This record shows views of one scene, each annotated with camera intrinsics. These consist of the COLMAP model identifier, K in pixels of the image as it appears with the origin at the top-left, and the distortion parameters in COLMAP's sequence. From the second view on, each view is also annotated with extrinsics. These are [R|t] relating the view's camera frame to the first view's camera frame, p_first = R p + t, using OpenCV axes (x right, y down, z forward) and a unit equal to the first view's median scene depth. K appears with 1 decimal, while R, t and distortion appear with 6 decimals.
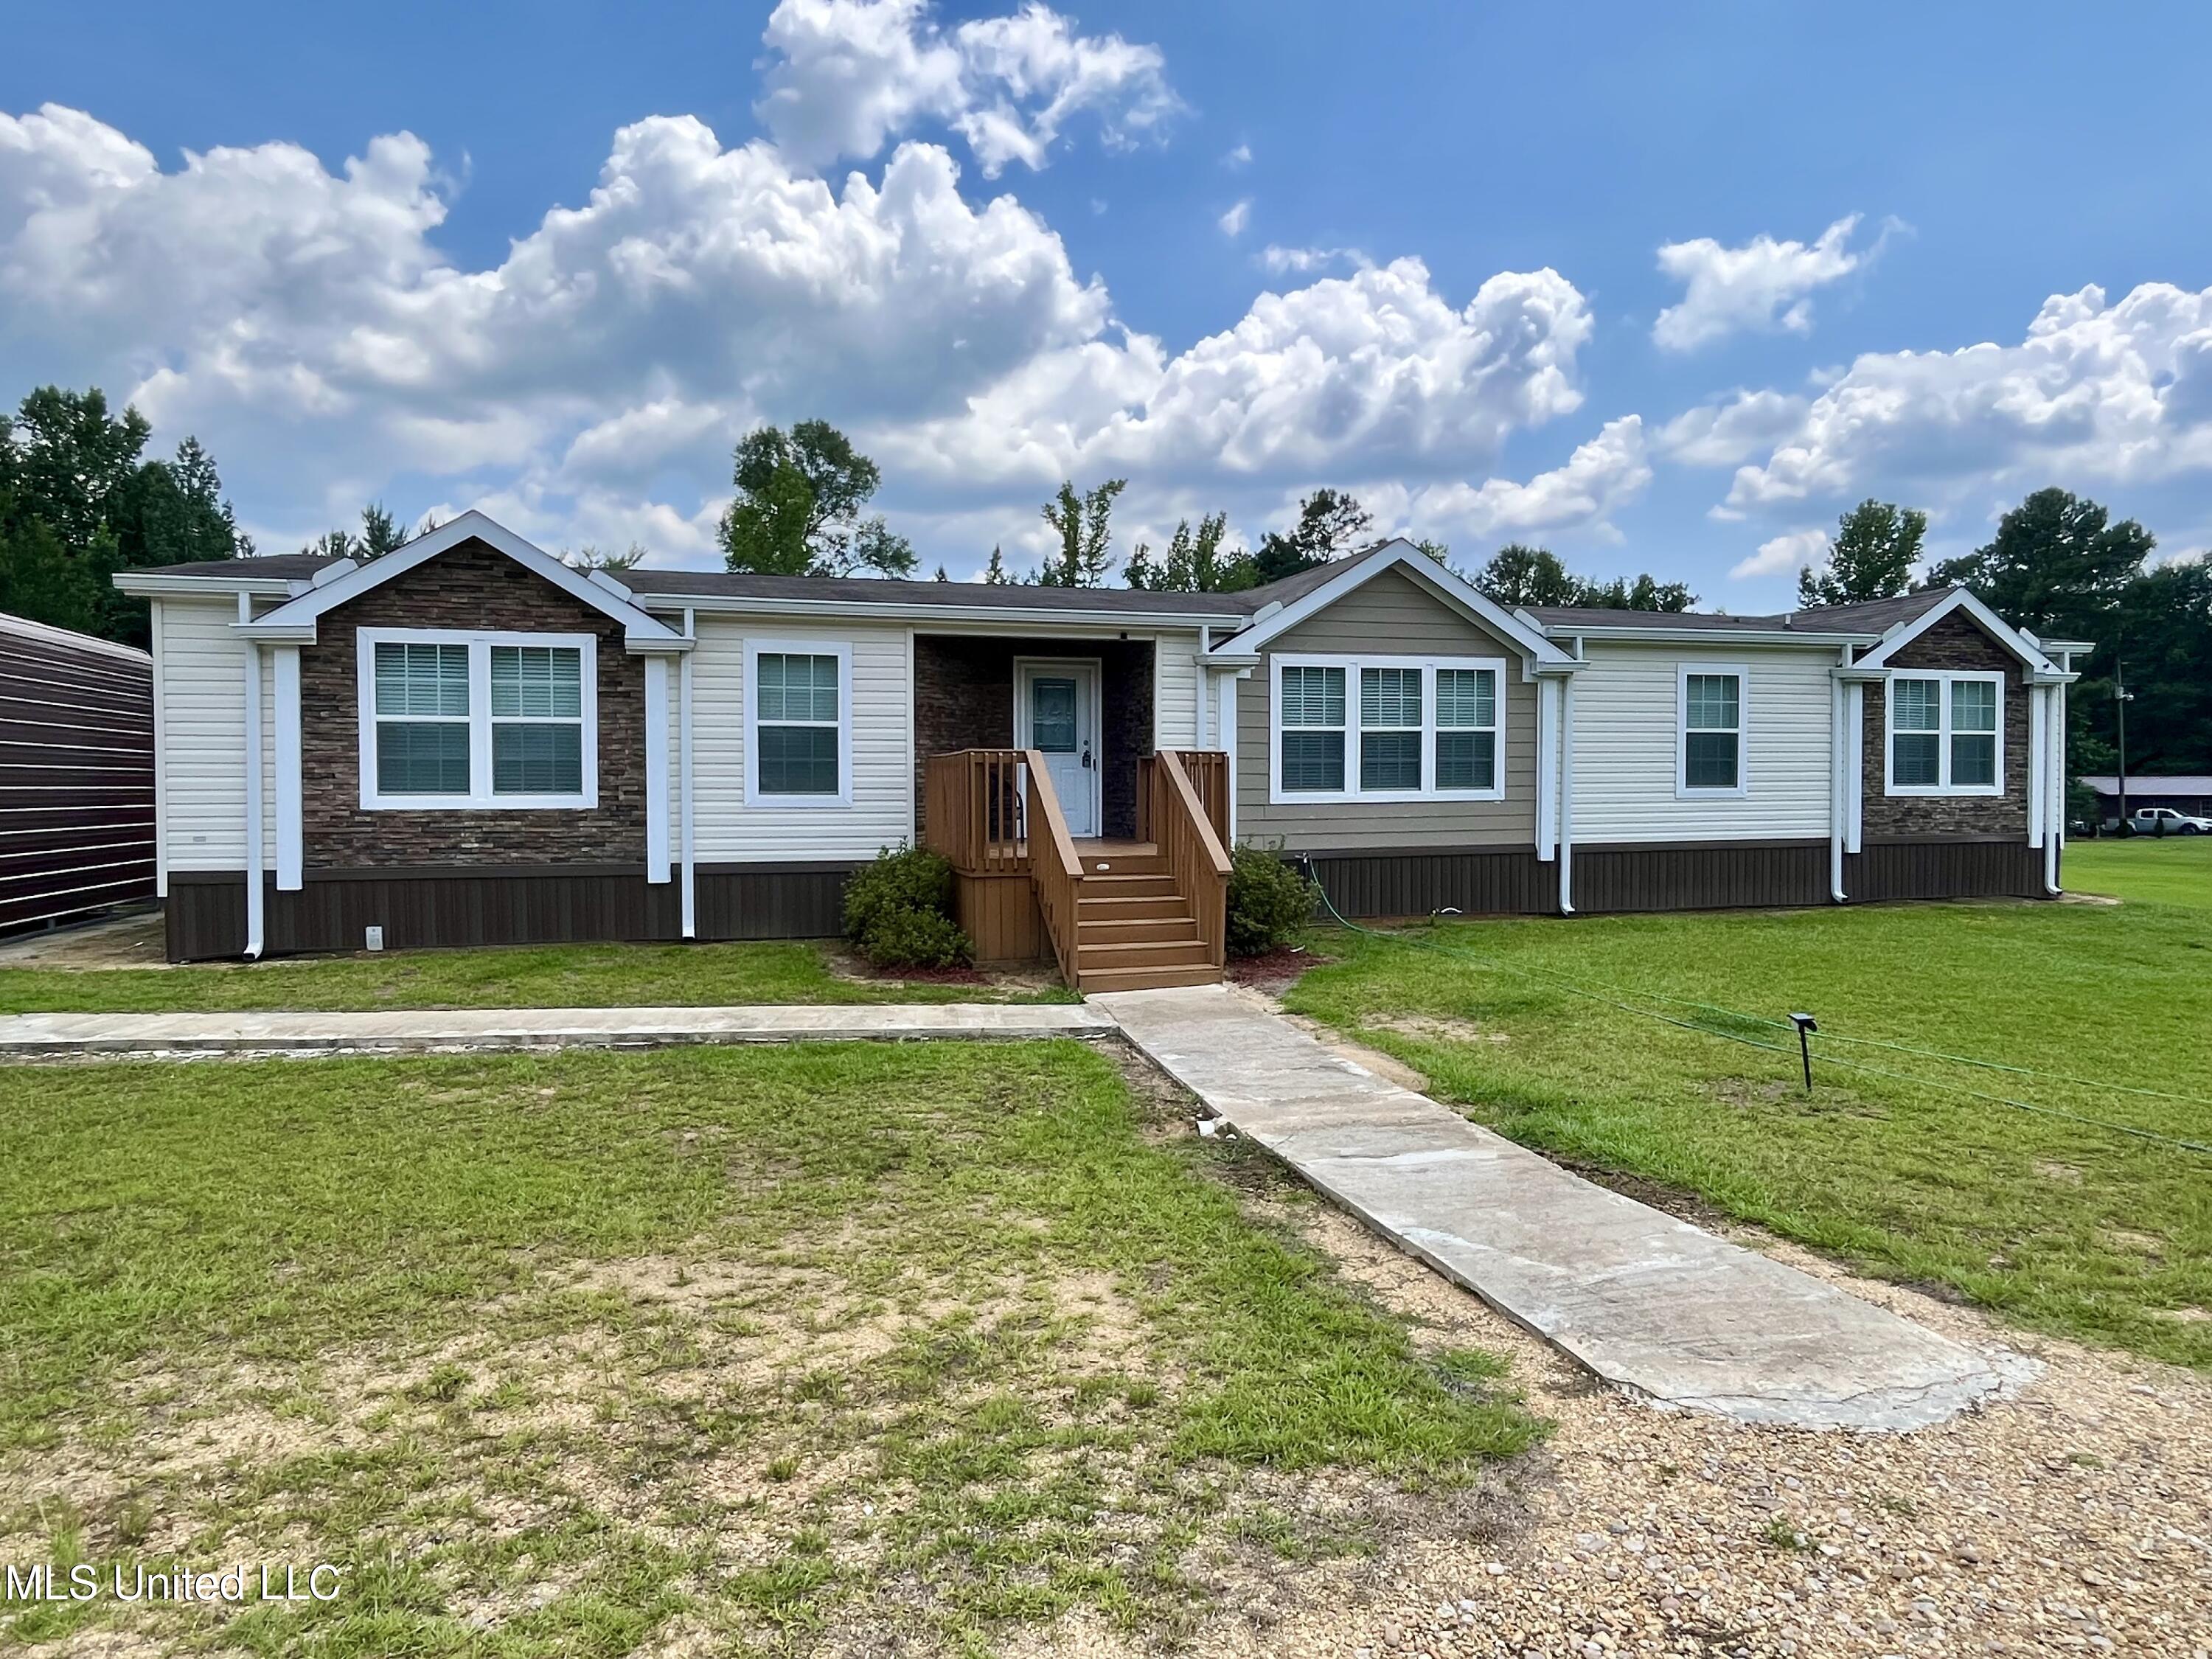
lens RADIAL K [[1312.1, 0, 1097.3], [0, 1312.1, 825.5], [0, 0, 1]] dist [-0.001296, 0.000001]
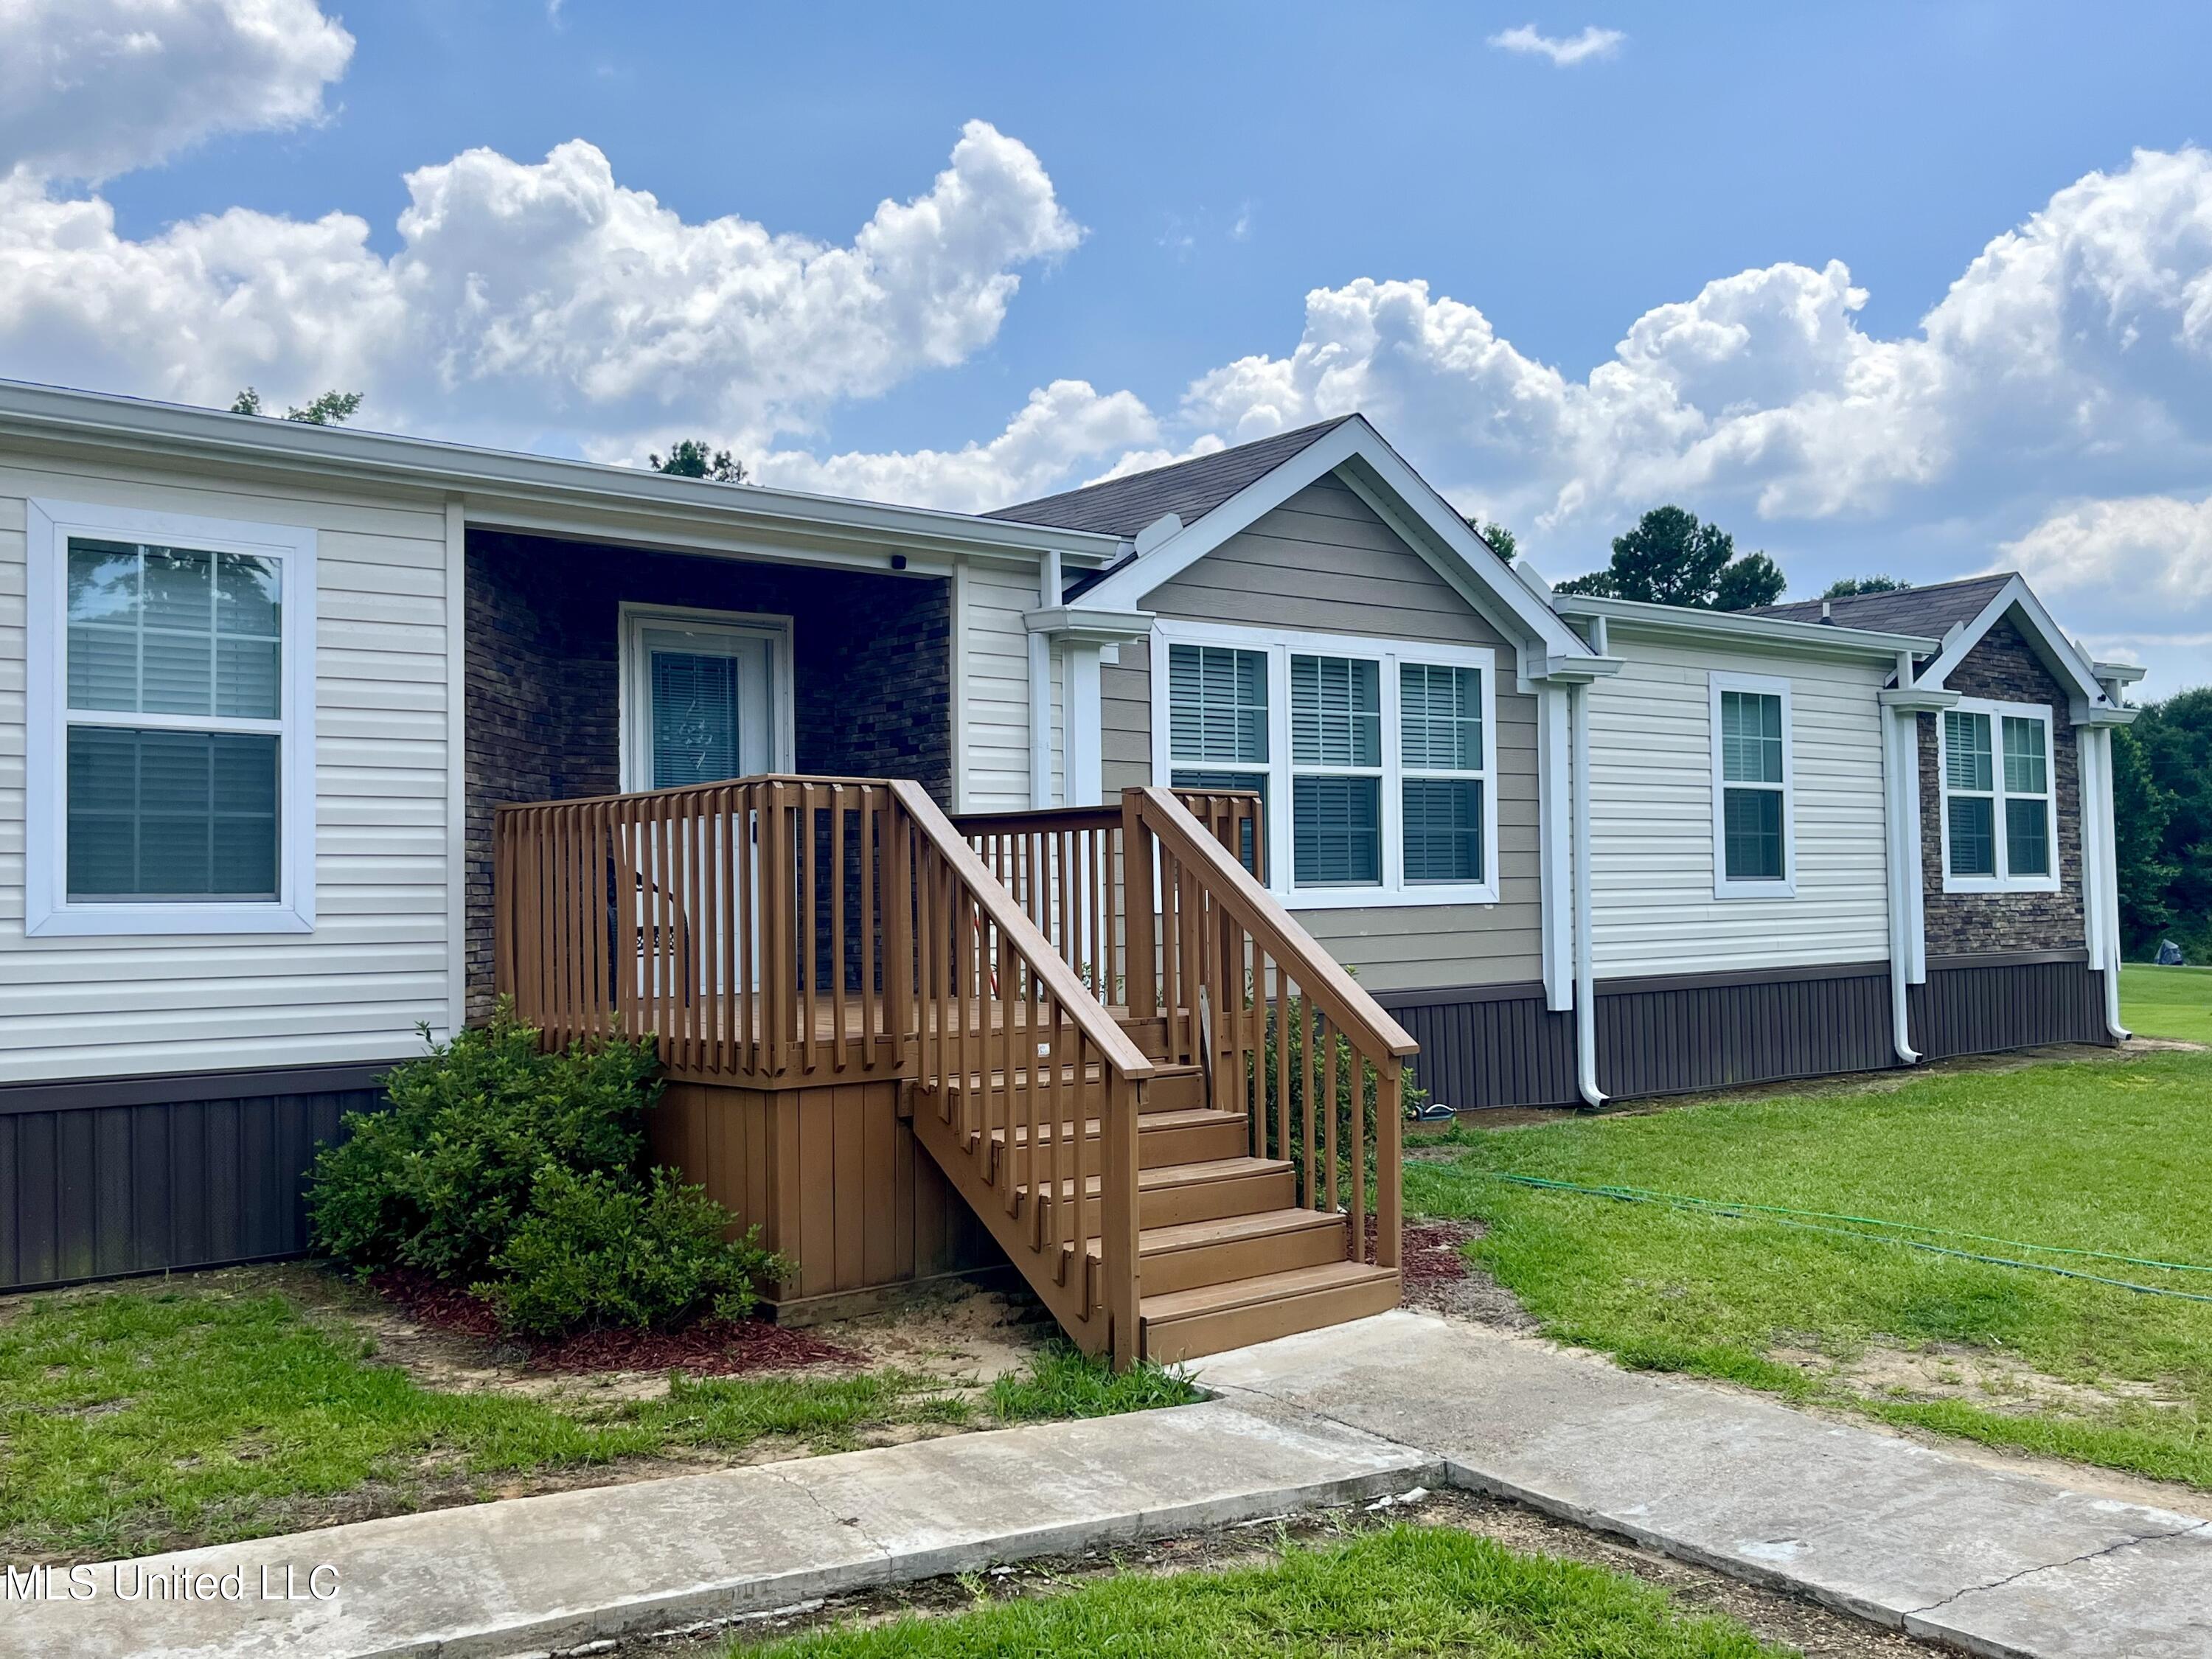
lens RADIAL K [[2032.1, 0, 1104.9], [0, 2032.1, 829.4], [0, 0, 1]] dist [0.031401, 0.000000]
pose [[0.918341, 0.001899, 0.395785, -0.180869], [0.027380, 0.997288, -0.068313, 0.003638], [-0.394842, 0.073571, 0.915799, 0.274629]]
